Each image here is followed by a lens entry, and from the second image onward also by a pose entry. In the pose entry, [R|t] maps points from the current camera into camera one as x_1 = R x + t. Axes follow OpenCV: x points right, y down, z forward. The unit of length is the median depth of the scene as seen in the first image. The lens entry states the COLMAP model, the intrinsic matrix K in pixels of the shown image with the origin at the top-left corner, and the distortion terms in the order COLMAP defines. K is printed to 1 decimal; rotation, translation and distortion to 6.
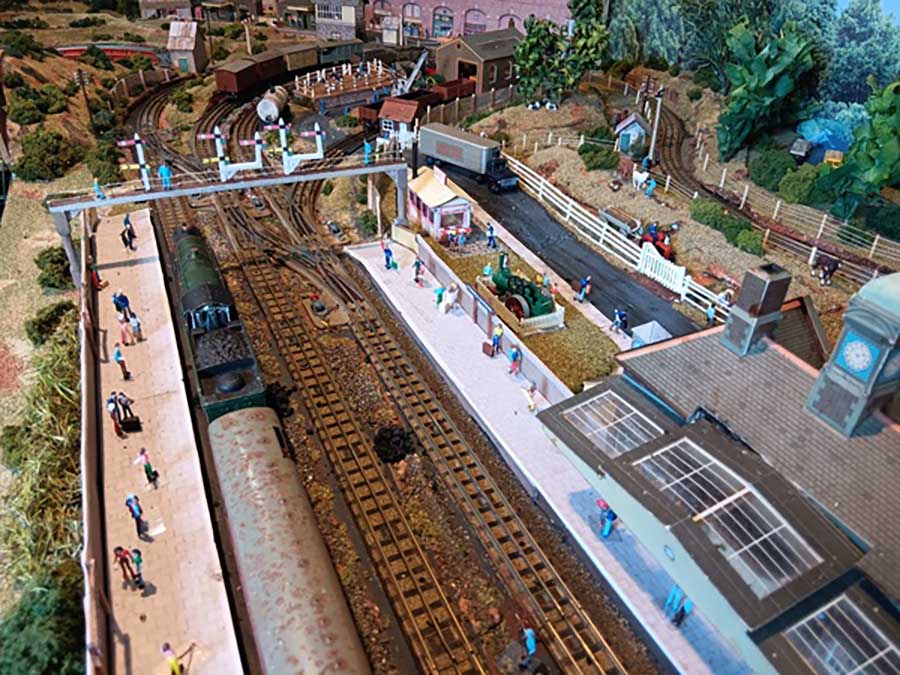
lens RADIAL K [[696.2, 0, 450.0], [0, 696.2, 337.5], [0, 0, 1]] dist [0.083226, -0.132981]
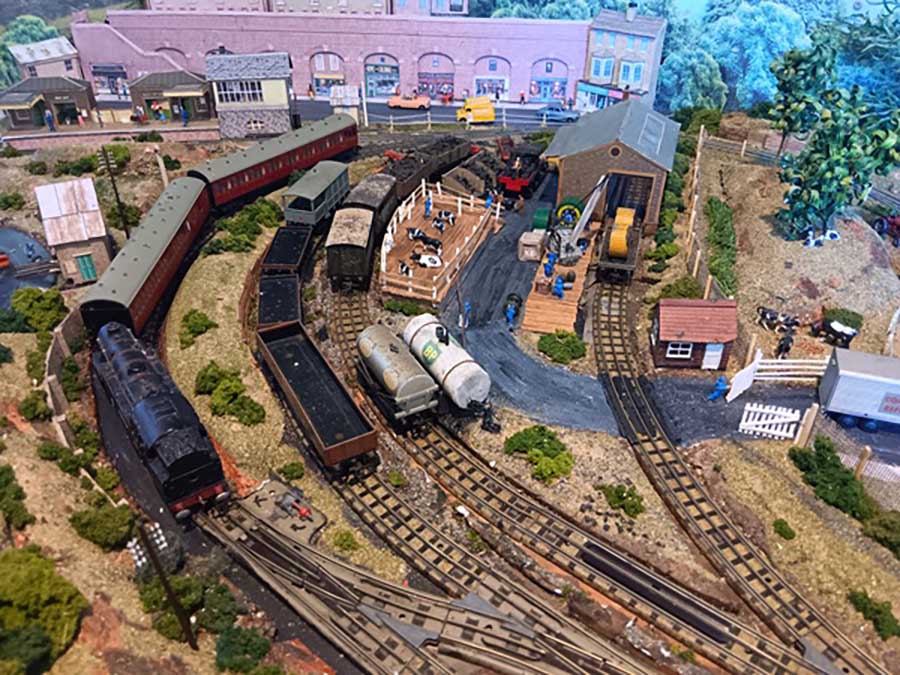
lens RADIAL K [[696.2, 0, 450.0], [0, 696.2, 337.5], [0, 0, 1]] dist [0.083226, -0.132981]
pose [[0.897422, -0.274671, 0.345240, -0.348965], [0.259127, 0.961510, 0.091391, -0.330656], [-0.357054, 0.007445, 0.934054, 0.449015]]
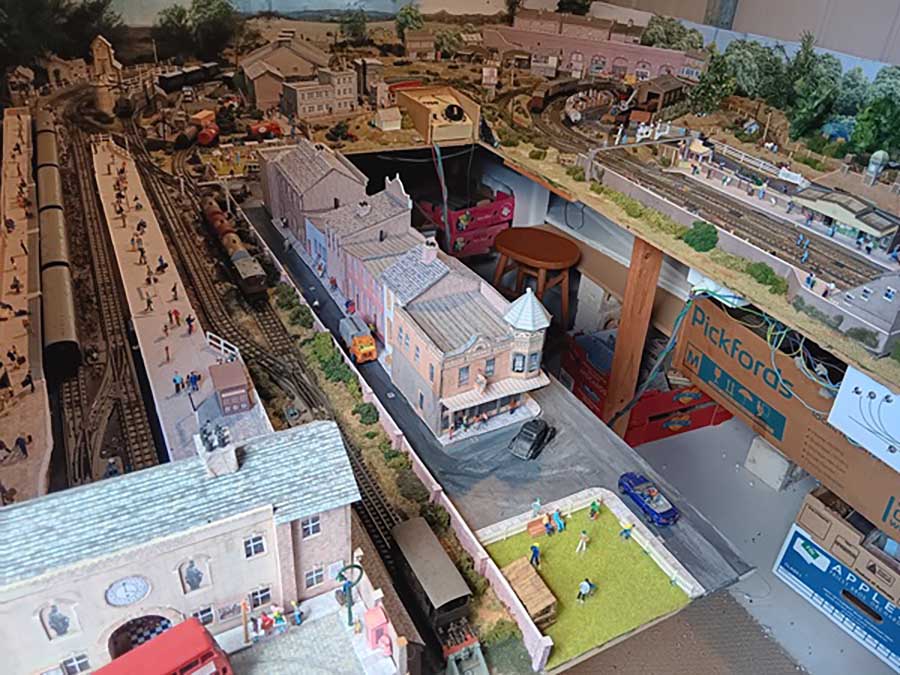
lens RADIAL K [[696.2, 0, 450.0], [0, 696.2, 337.5], [0, 0, 1]] dist [0.083226, -0.132981]
pose [[0.998605, -0.003979, 0.052654, -0.606231], [0.004427, 0.999955, -0.008408, 0.284587], [-0.052618, 0.008629, 0.998577, -0.861908]]
